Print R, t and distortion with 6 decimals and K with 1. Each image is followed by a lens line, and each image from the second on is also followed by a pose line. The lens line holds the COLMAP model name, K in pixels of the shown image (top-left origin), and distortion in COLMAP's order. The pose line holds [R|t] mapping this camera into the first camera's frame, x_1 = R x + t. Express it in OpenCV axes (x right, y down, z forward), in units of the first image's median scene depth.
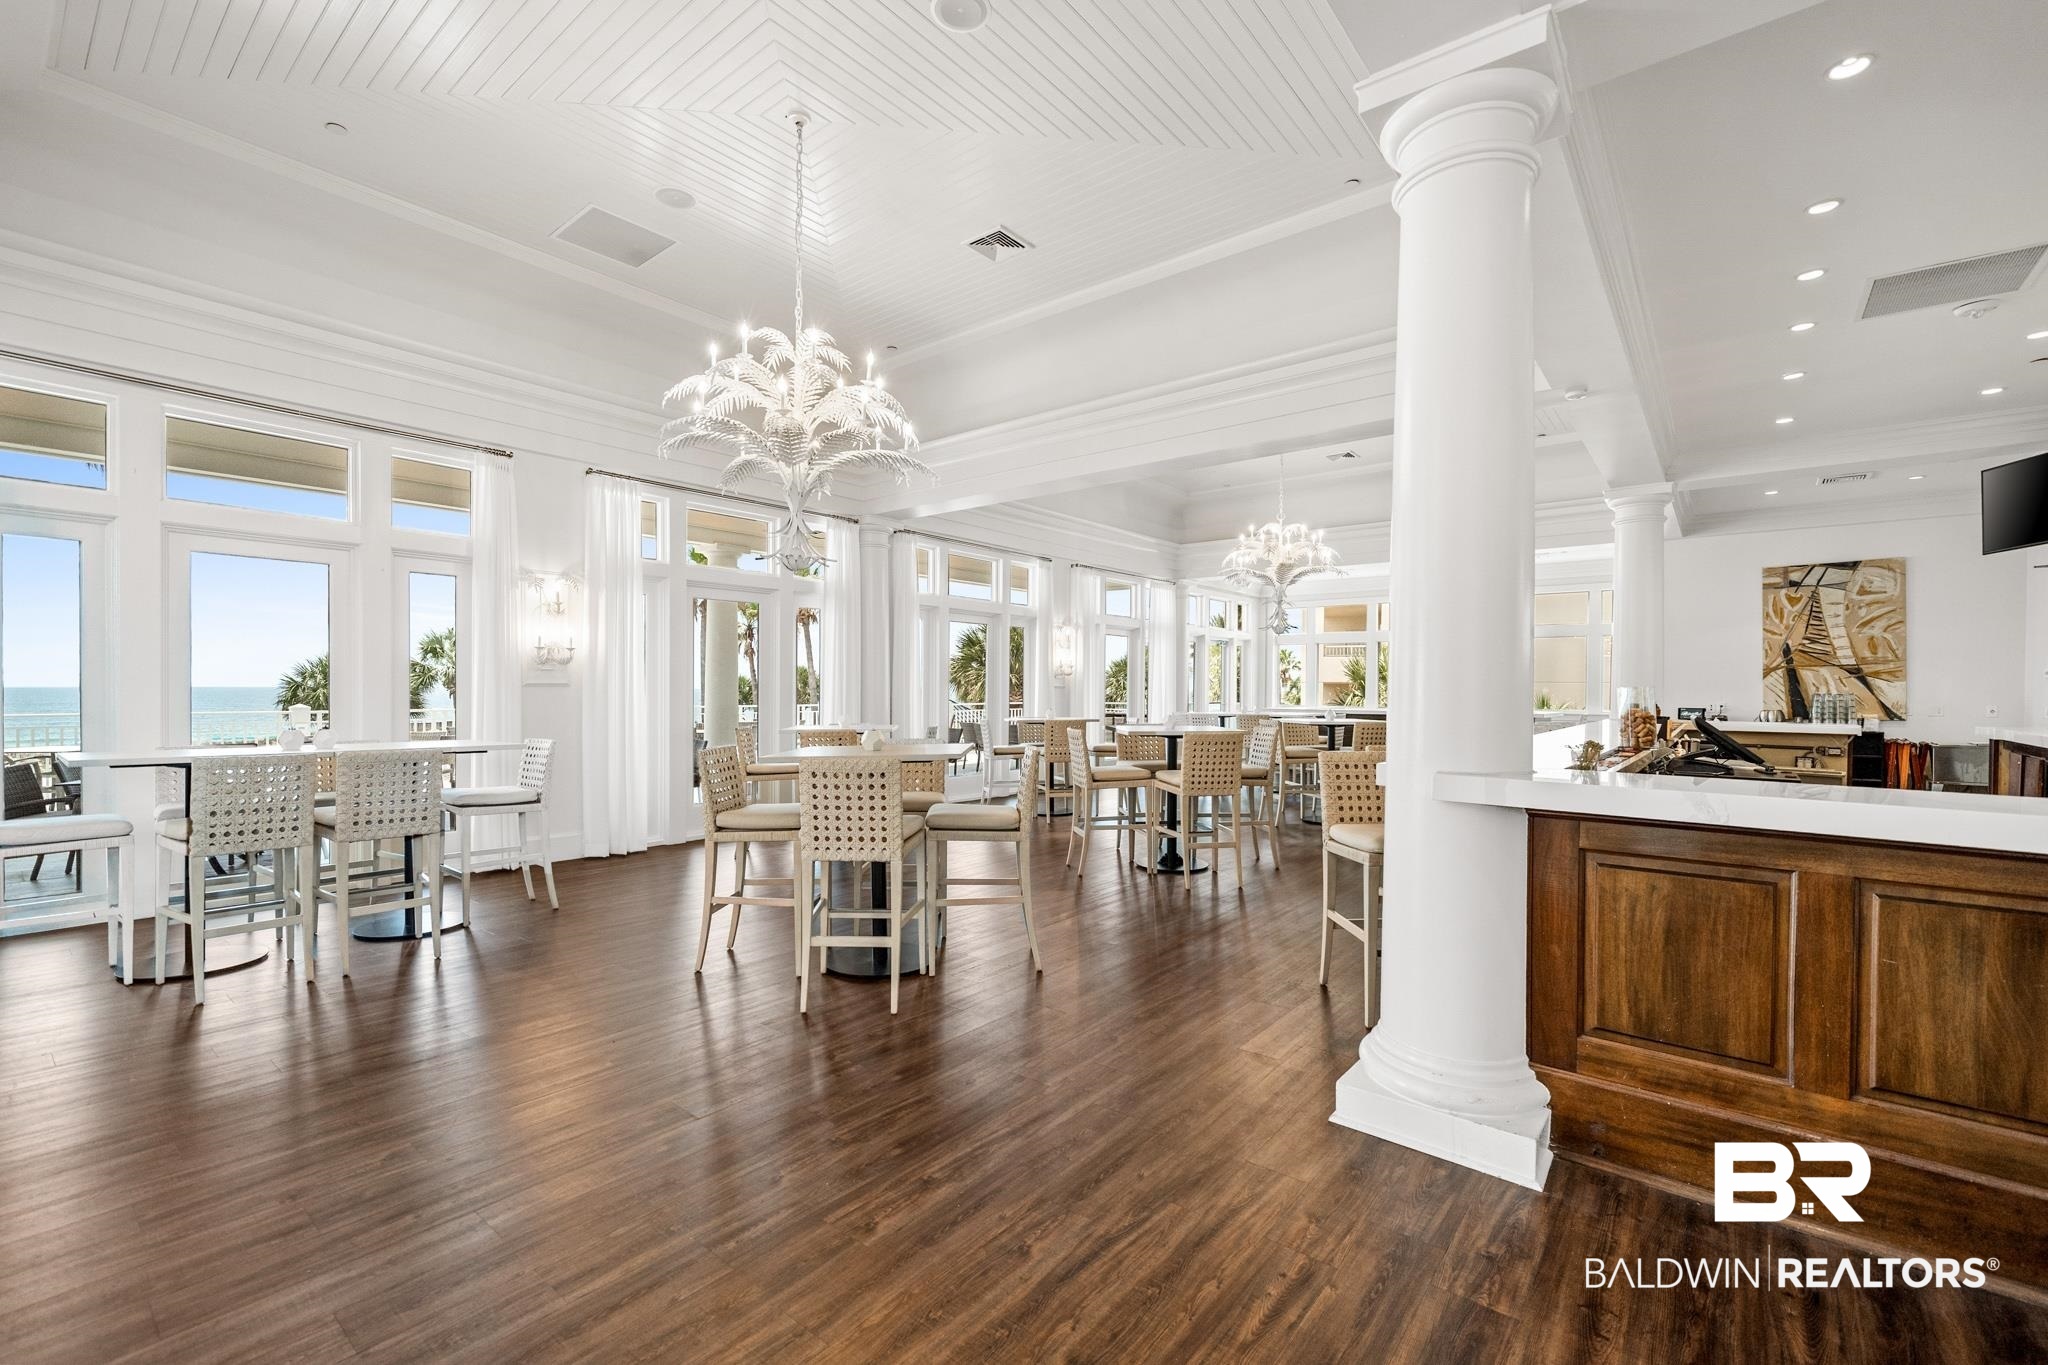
lens RADIAL K [[870.0, 0, 1025.3], [0, 870.0, 695.1], [0, 0, 1]] dist [-0.001741, 0.000381]
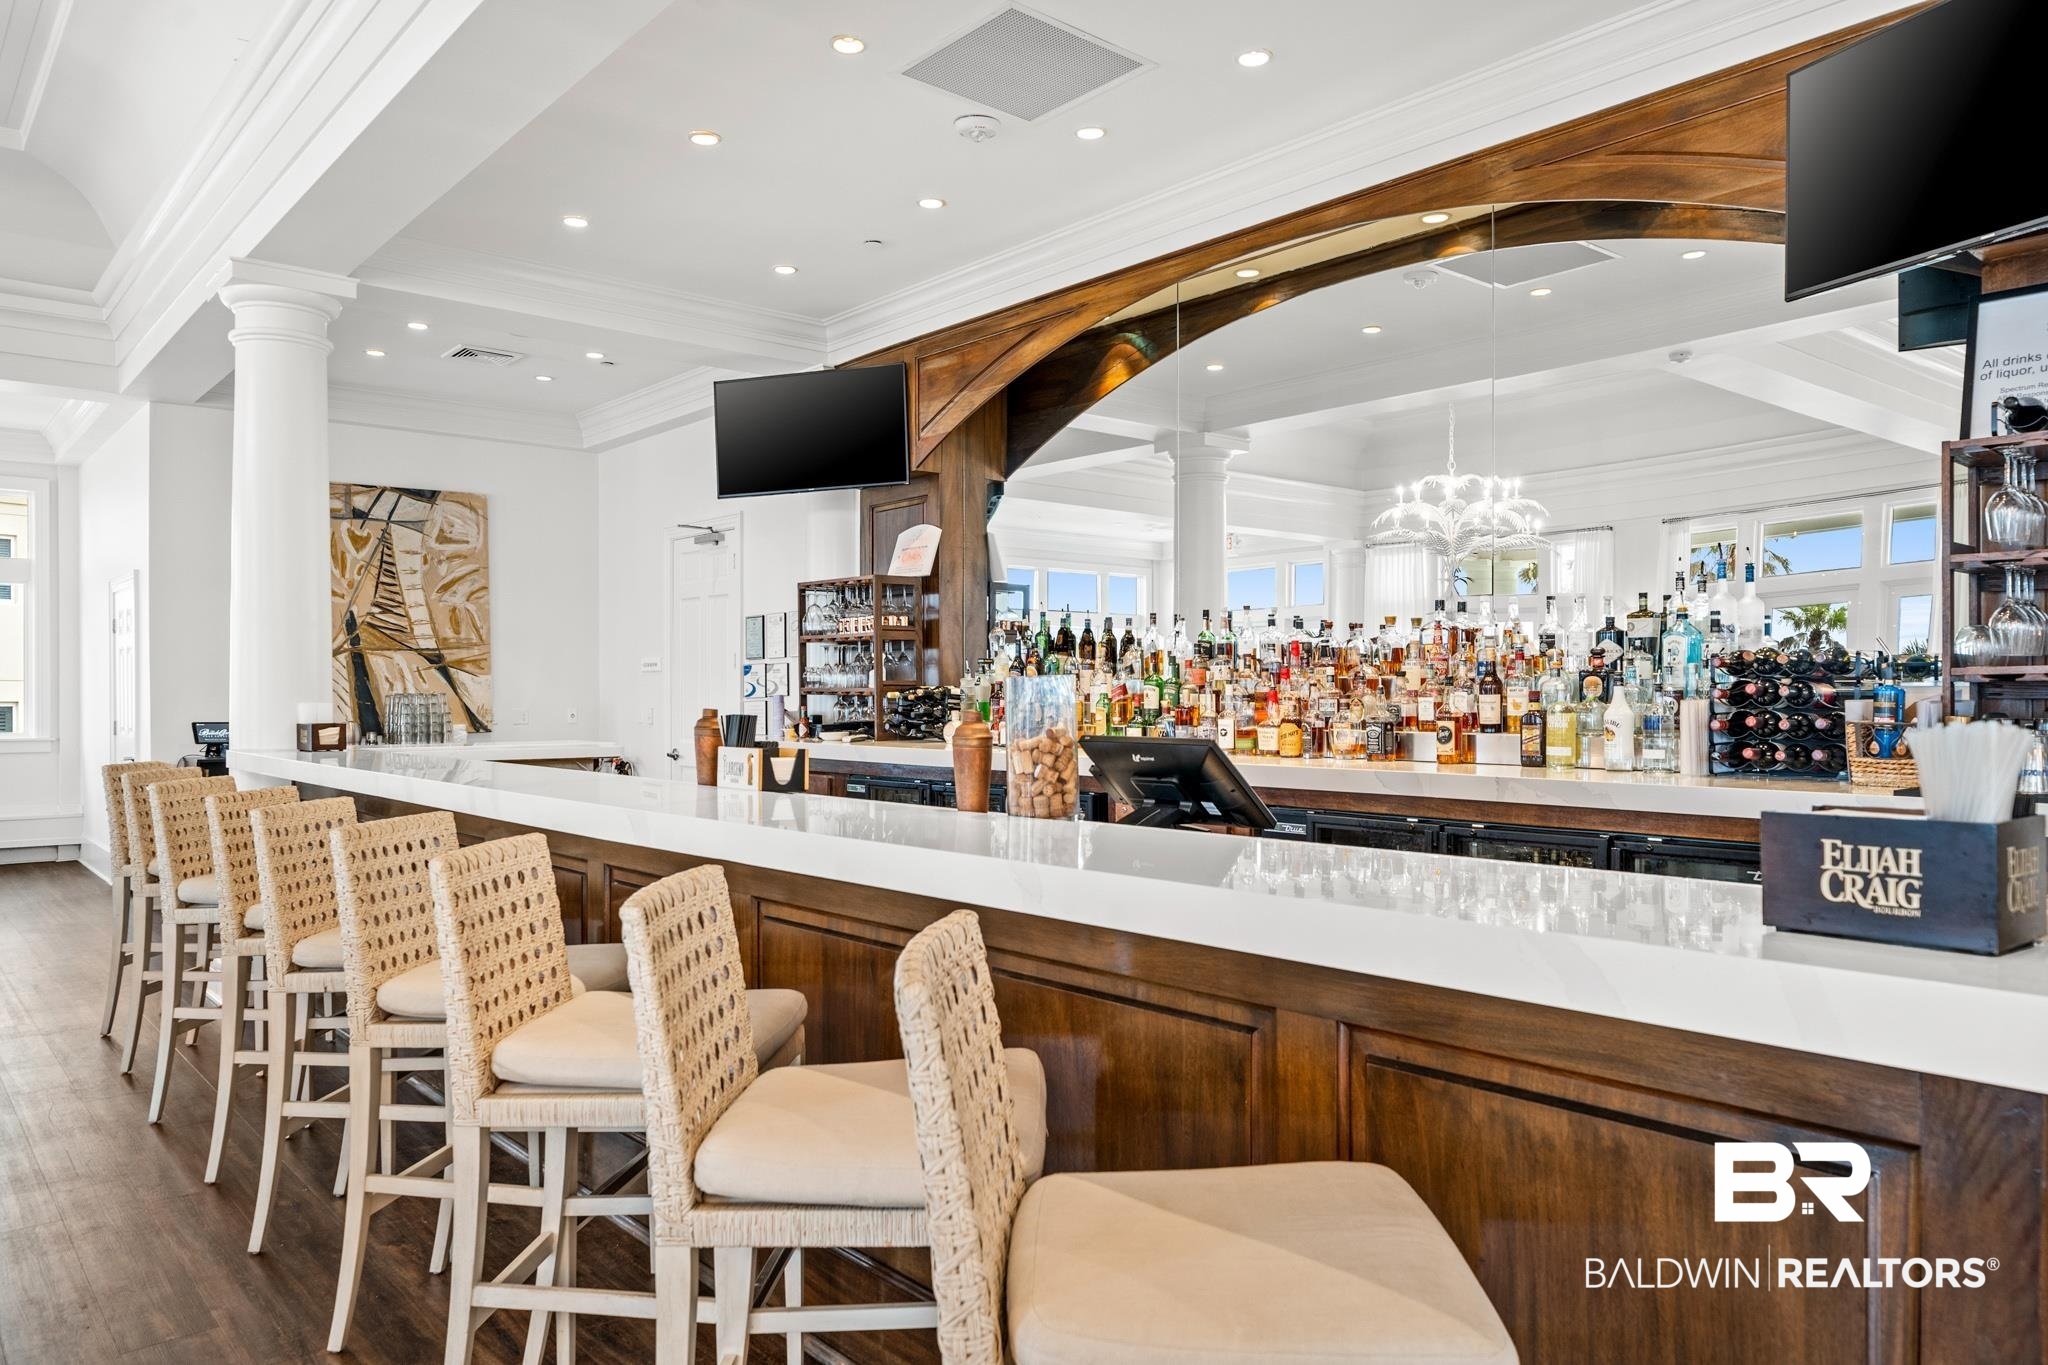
lens RADIAL K [[1402.4, 0, 1024.0], [0, 1402.4, 682.5], [0, 0, 1]] dist [0.003090, 0.002339]
pose [[0.187736, 0.003105, 0.982215, 0.006313], [0.011761, 0.999916, -0.005409, 0.001537], [-0.982149, 0.012567, 0.187684, 0.531961]]
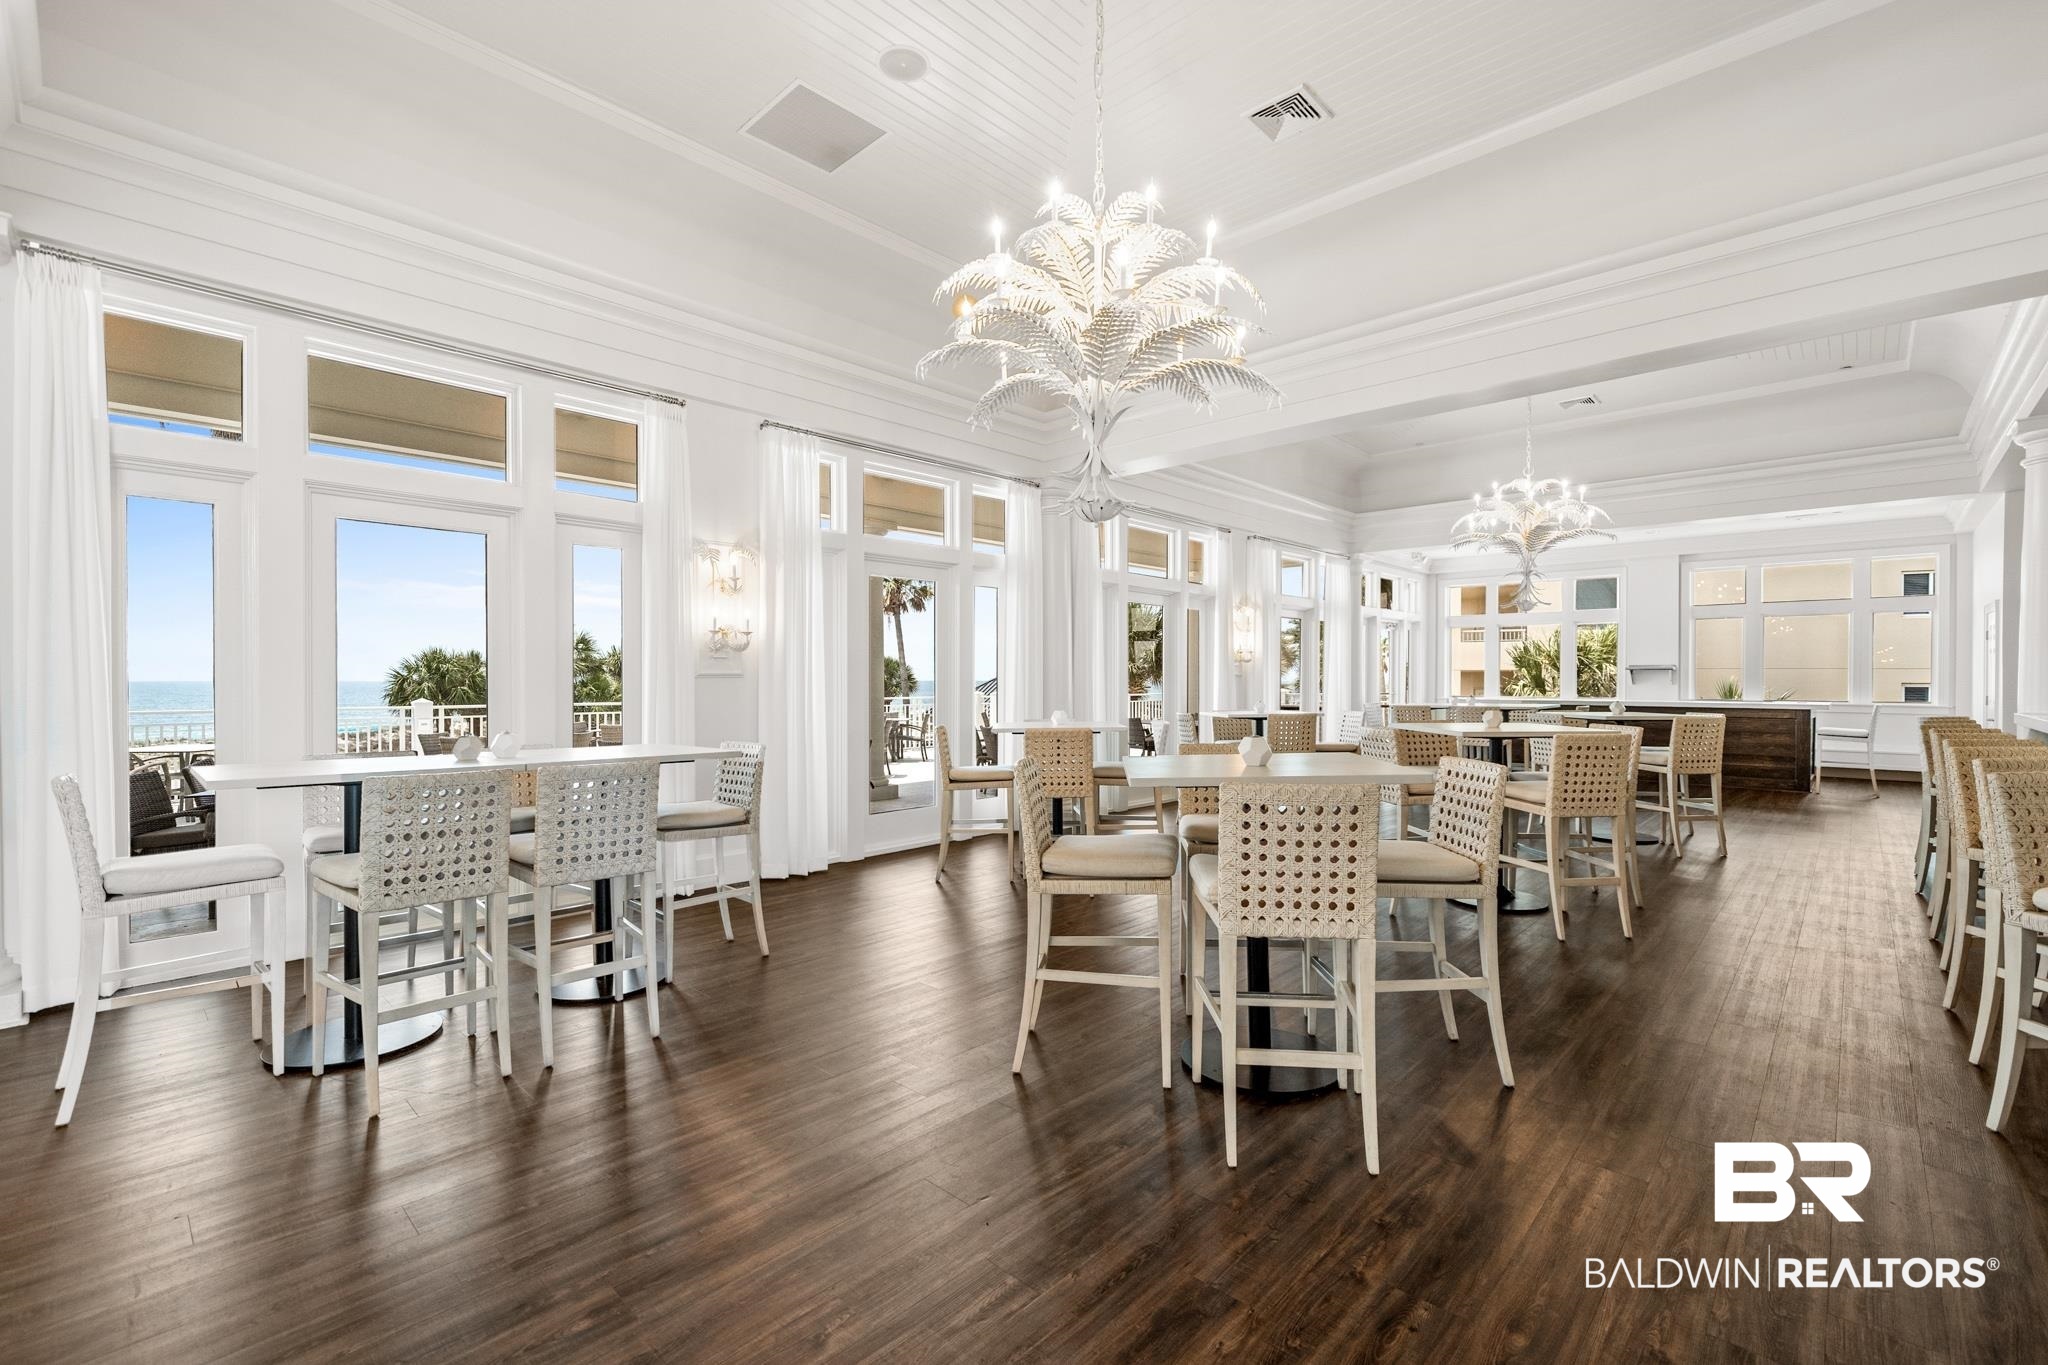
lens RADIAL K [[884.8, 0, 1024.0], [0, 884.8, 682.5], [0, 0, 1]] dist [0.001302, -0.000288]
pose [[0.996848, -0.004478, -0.079212, -0.191980], [0.004297, 0.999988, -0.002456, -0.001864], [0.079222, 0.002108, 0.996855, 0.167729]]
